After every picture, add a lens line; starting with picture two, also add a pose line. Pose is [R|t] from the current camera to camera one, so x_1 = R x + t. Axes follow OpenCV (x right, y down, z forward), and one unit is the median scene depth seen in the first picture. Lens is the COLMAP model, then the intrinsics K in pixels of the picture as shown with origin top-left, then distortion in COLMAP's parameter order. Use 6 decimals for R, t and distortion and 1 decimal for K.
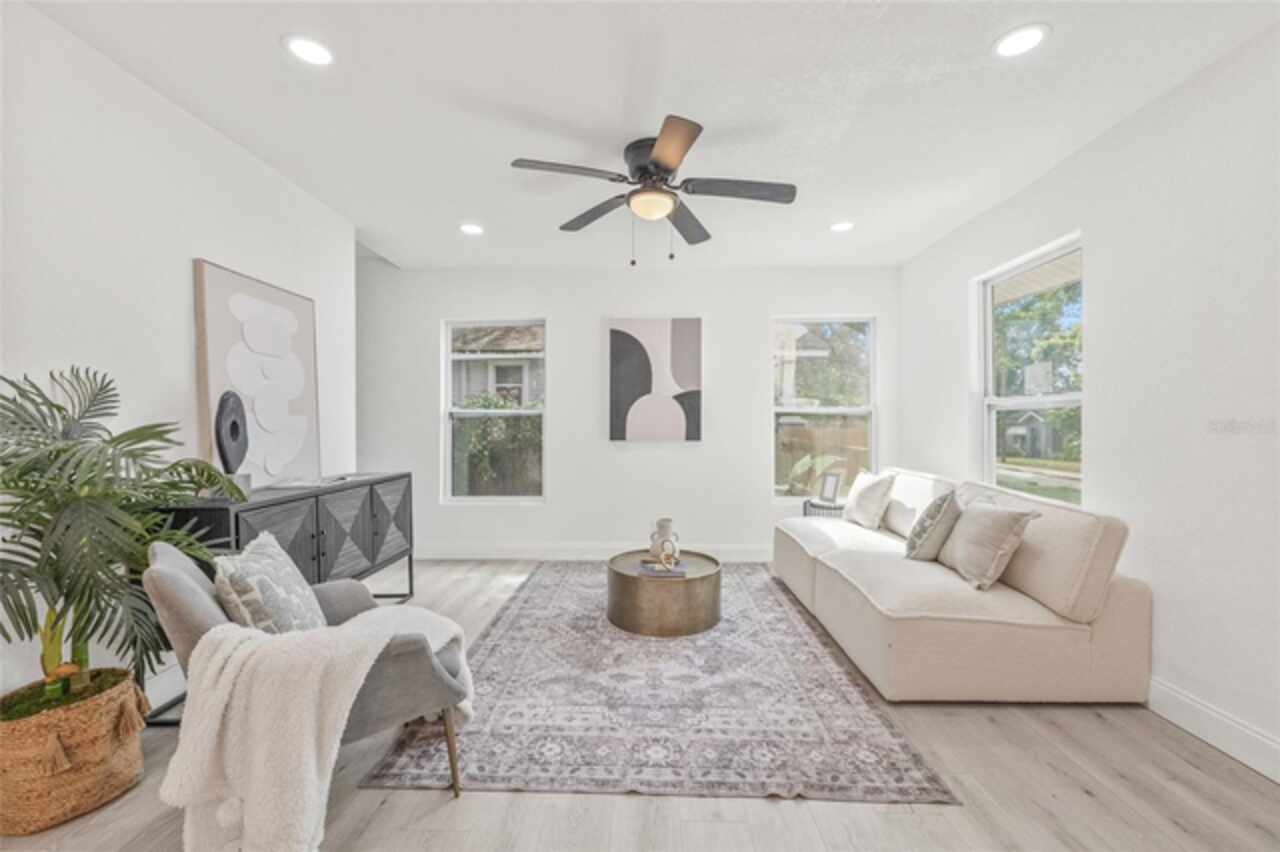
lens RADIAL K [[534.9, 0, 640.0], [0, 534.9, 426.0], [0, 0, 1]] dist [0.000921, 0.000141]
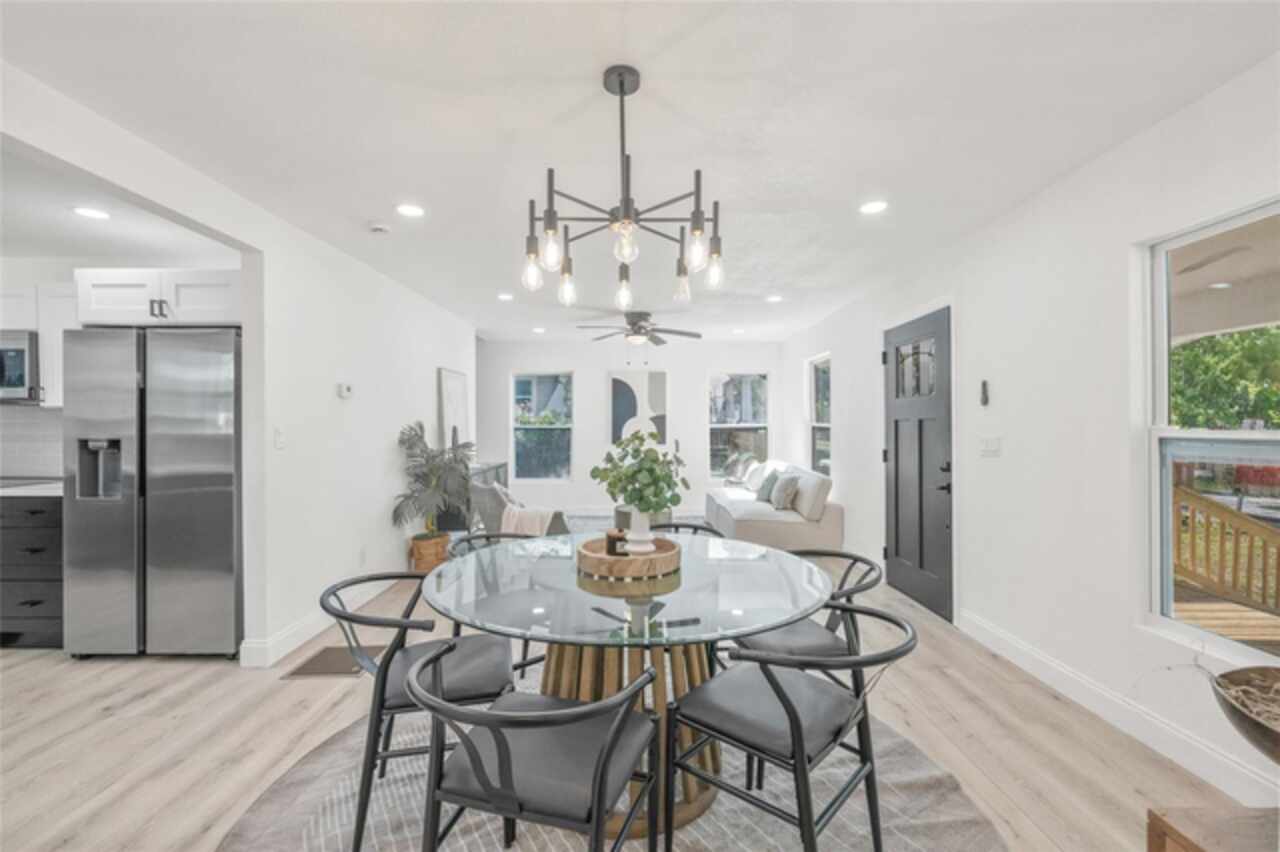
lens RADIAL K [[534.9, 0, 640.0], [0, 534.9, 426.0], [0, 0, 1]] dist [0.000921, 0.000141]
pose [[0.999509, -0.002326, 0.031262, -0.021539], [0.002263, 0.999995, 0.002040, -0.036430], [-0.031267, -0.001969, 0.999509, -0.704195]]
